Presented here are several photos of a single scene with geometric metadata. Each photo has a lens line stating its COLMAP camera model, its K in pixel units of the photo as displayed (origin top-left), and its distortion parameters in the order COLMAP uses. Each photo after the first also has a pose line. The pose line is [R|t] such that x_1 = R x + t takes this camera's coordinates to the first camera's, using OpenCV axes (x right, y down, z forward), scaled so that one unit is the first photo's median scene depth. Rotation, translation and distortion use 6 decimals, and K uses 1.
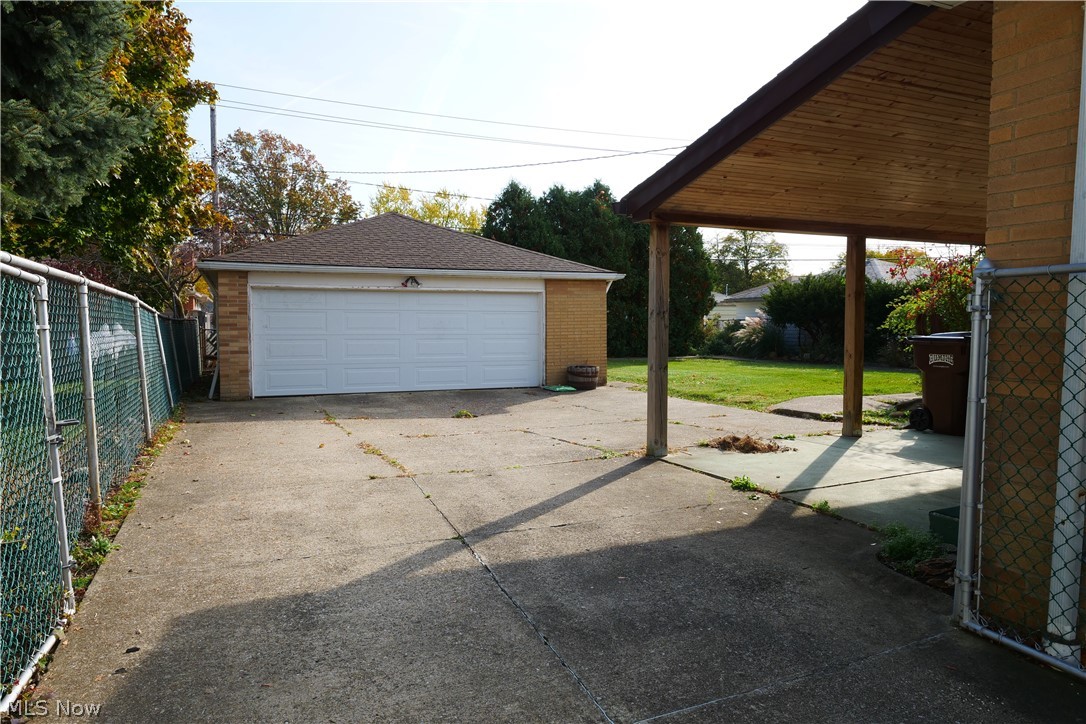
lens RADIAL K [[698.4, 0, 527.0], [0, 698.4, 353.3], [0, 0, 1]] dist [-0.000039, -0.000181]
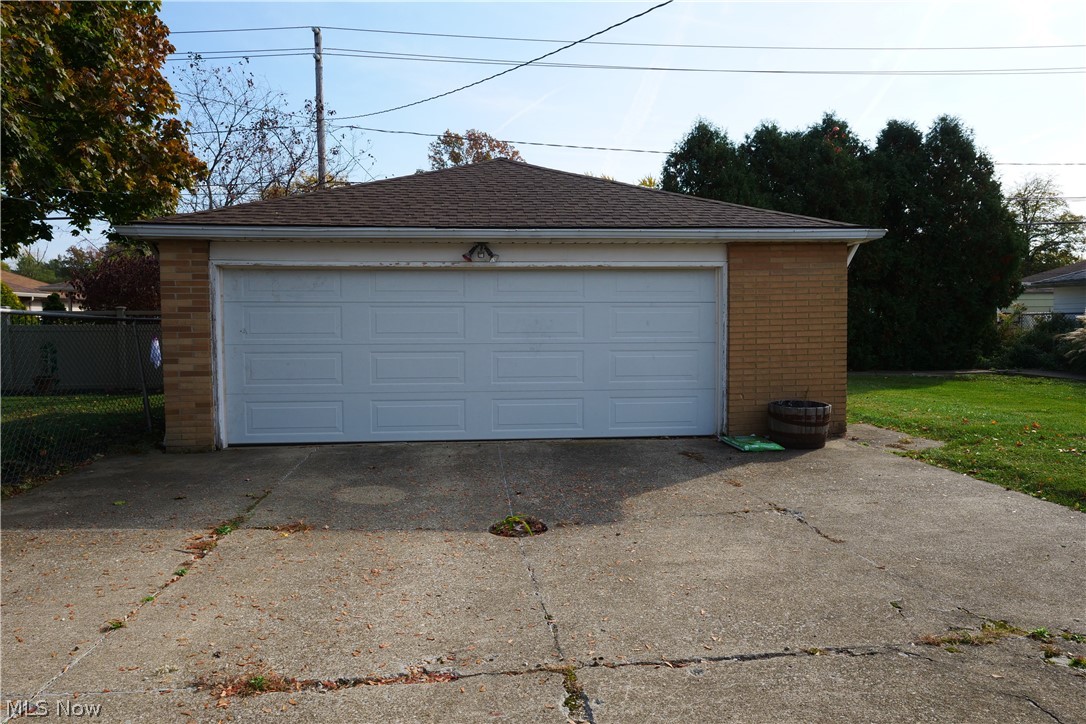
lens RADIAL K [[698.4, 0, 527.0], [0, 698.4, 353.3], [0, 0, 1]] dist [-0.000039, -0.000181]
pose [[0.954915, 0.009292, -0.296735, 0.040239], [-0.007606, 0.999948, 0.006834, -0.022130], [0.296783, -0.004269, 0.954936, 0.434161]]
